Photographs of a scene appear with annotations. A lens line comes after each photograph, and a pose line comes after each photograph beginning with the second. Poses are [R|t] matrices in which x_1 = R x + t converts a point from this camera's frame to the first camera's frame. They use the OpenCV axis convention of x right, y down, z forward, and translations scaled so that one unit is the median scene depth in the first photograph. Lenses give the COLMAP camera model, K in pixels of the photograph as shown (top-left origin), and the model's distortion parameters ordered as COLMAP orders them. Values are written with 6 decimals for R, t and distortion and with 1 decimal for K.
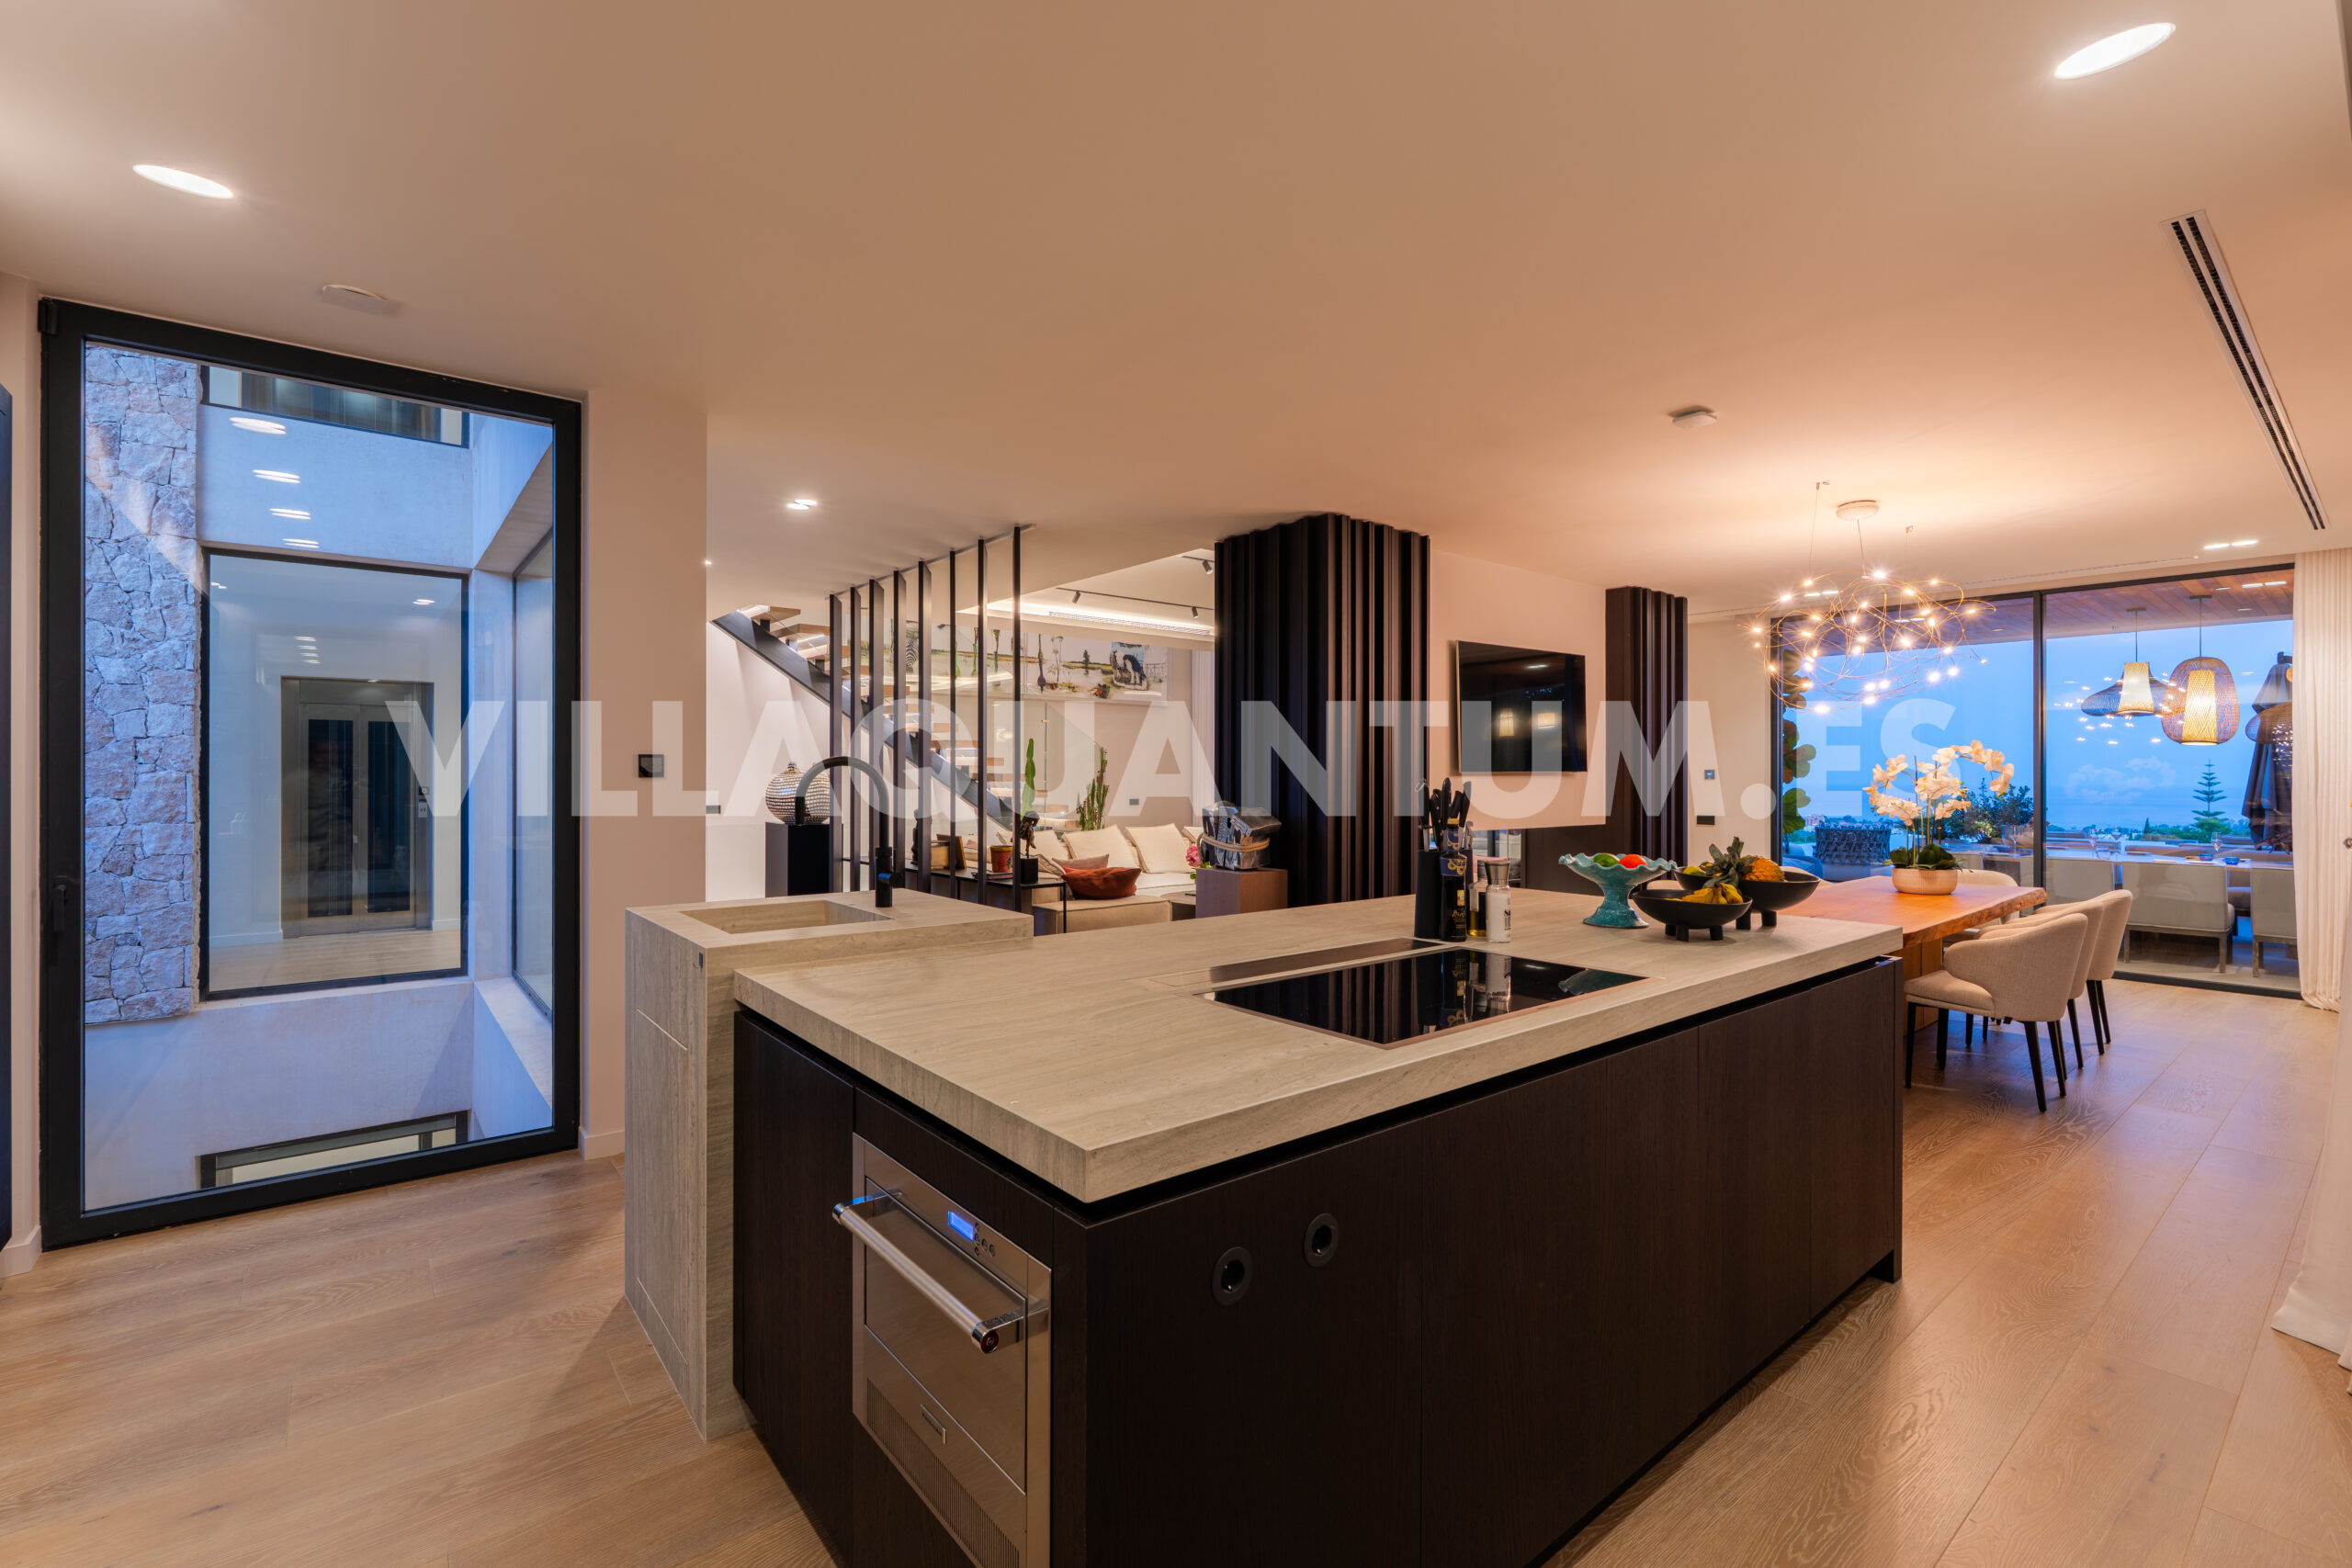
lens RADIAL K [[1034.6, 0, 1176.7], [0, 1034.6, 756.6], [0, 0, 1]] dist [-0.002202, -0.000736]
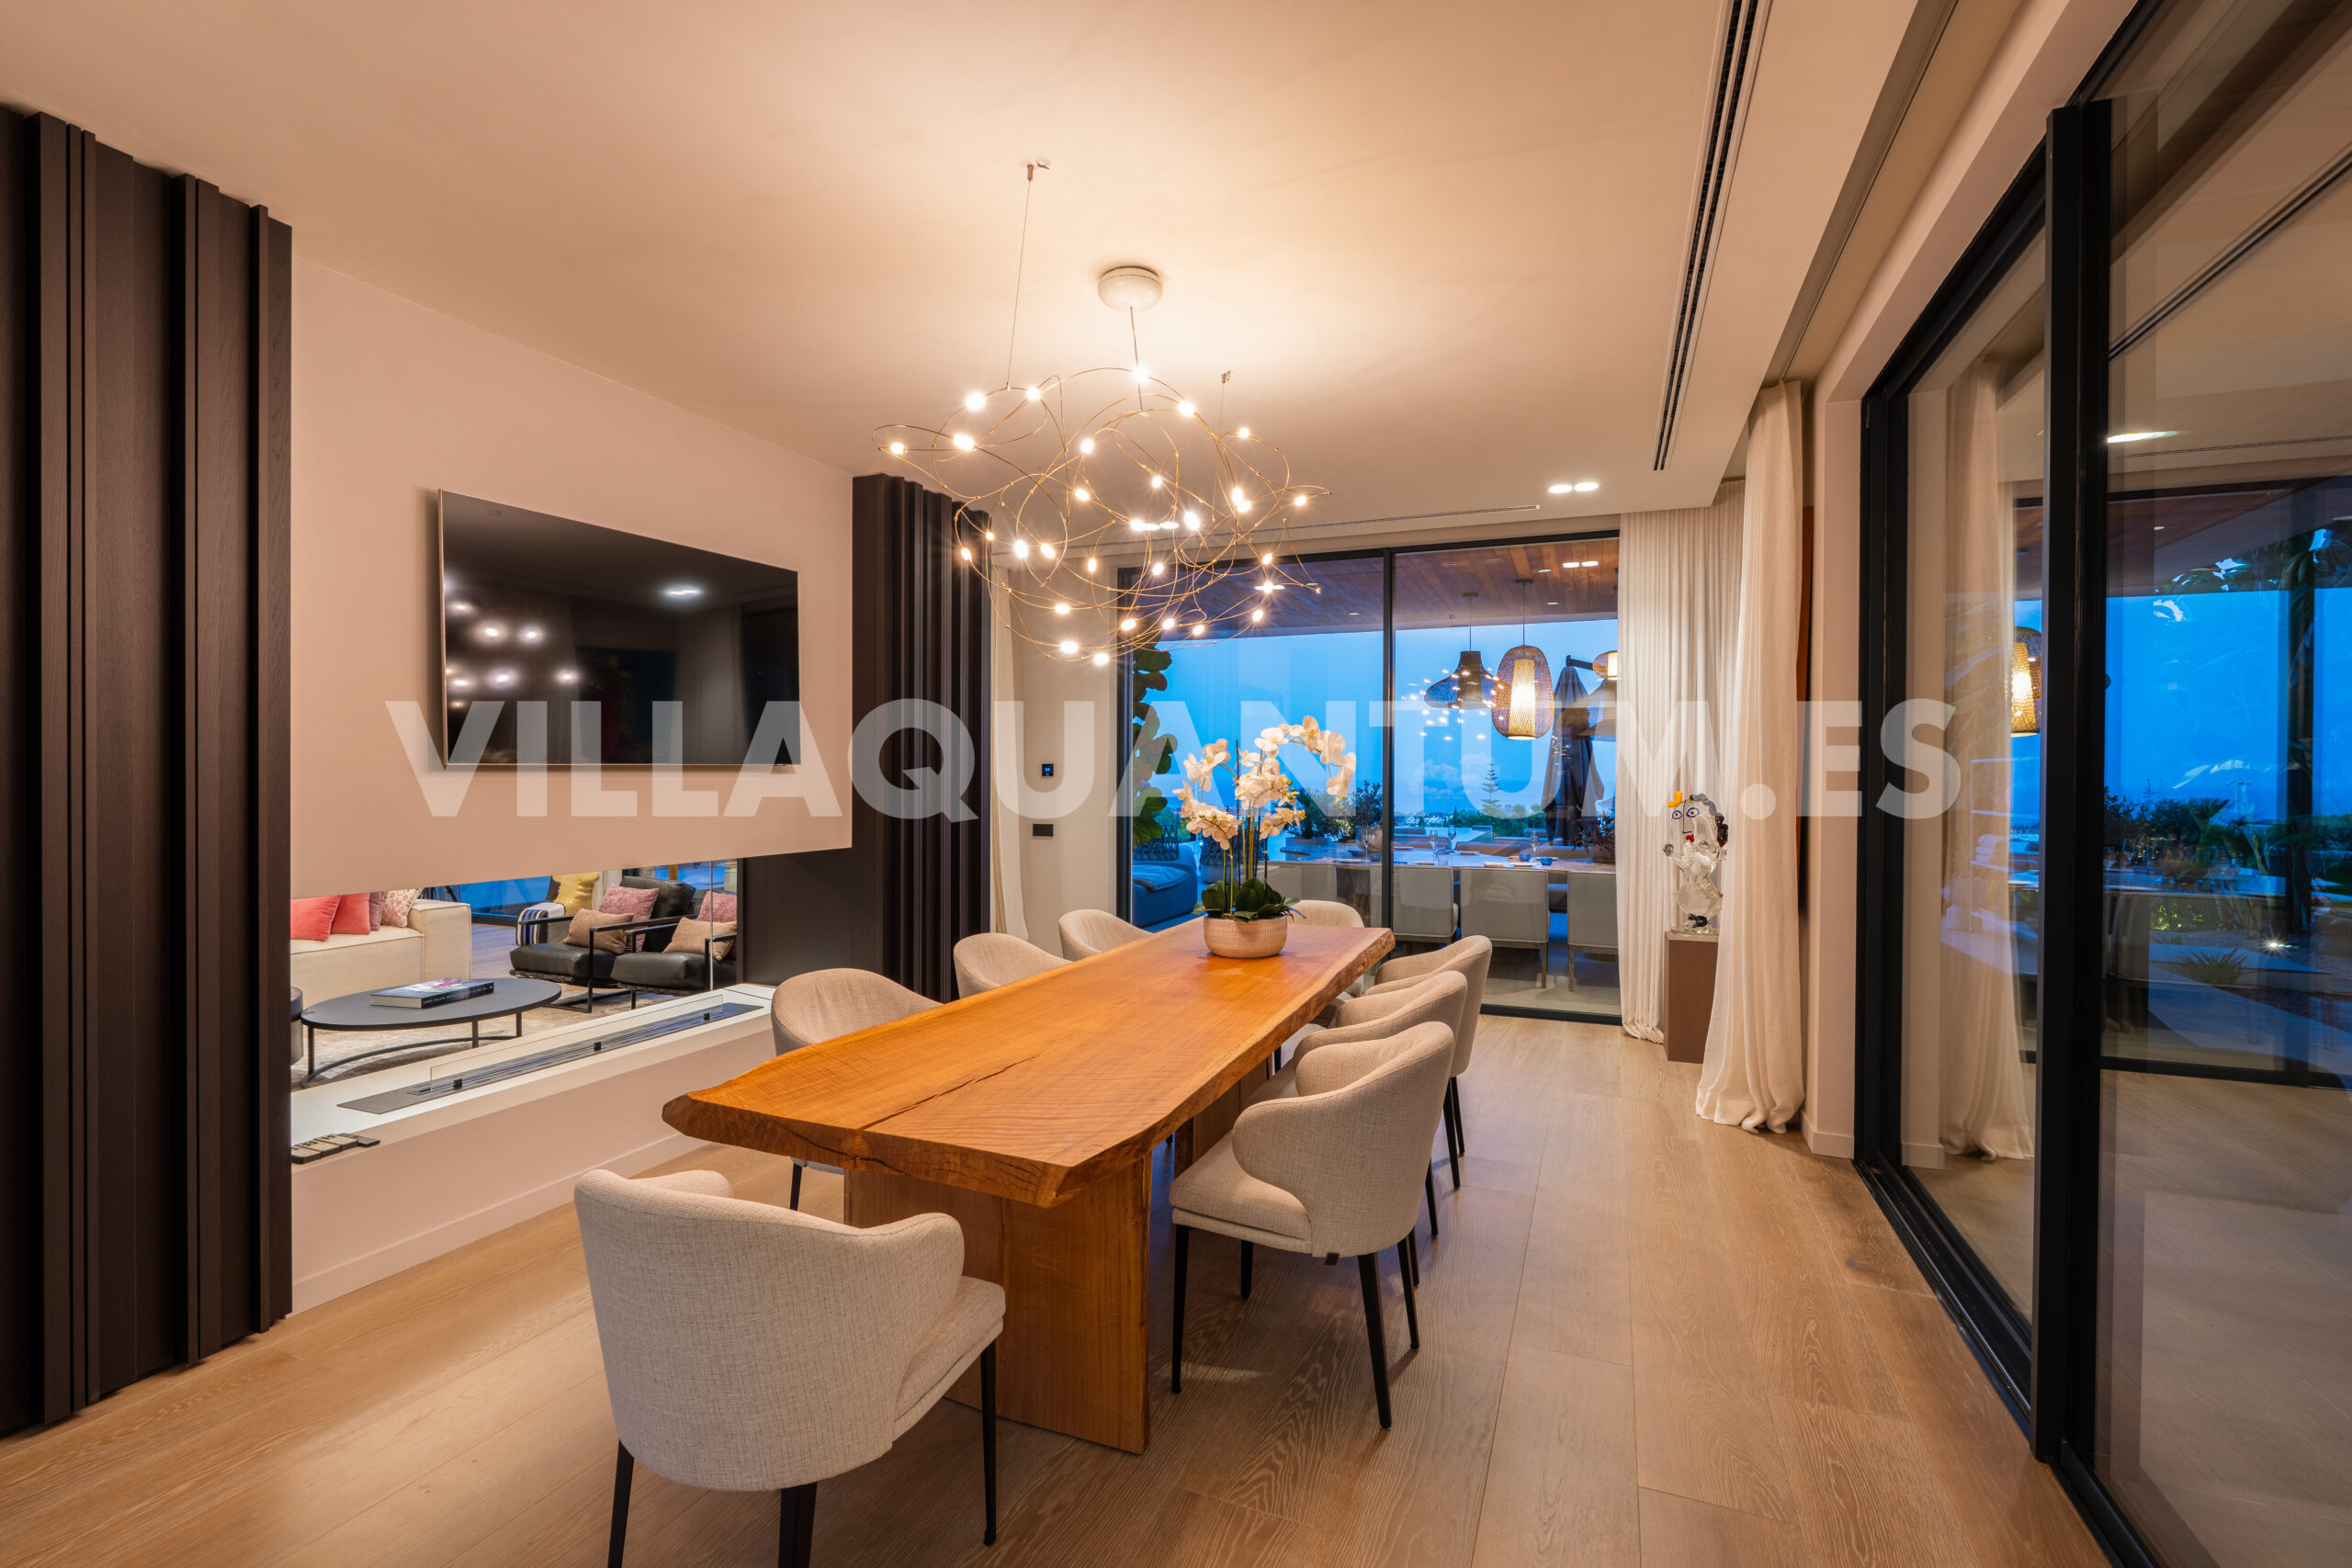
lens RADIAL K [[1031.2, 0, 1176.0], [0, 1031.2, 784.0], [0, 0, 1]] dist [0.000091, -0.000598]
pose [[0.881324, -0.009276, 0.472422, 0.328835], [-0.003129, 0.999671, 0.025466, 0.008512], [-0.472502, -0.023923, 0.881005, 0.392265]]
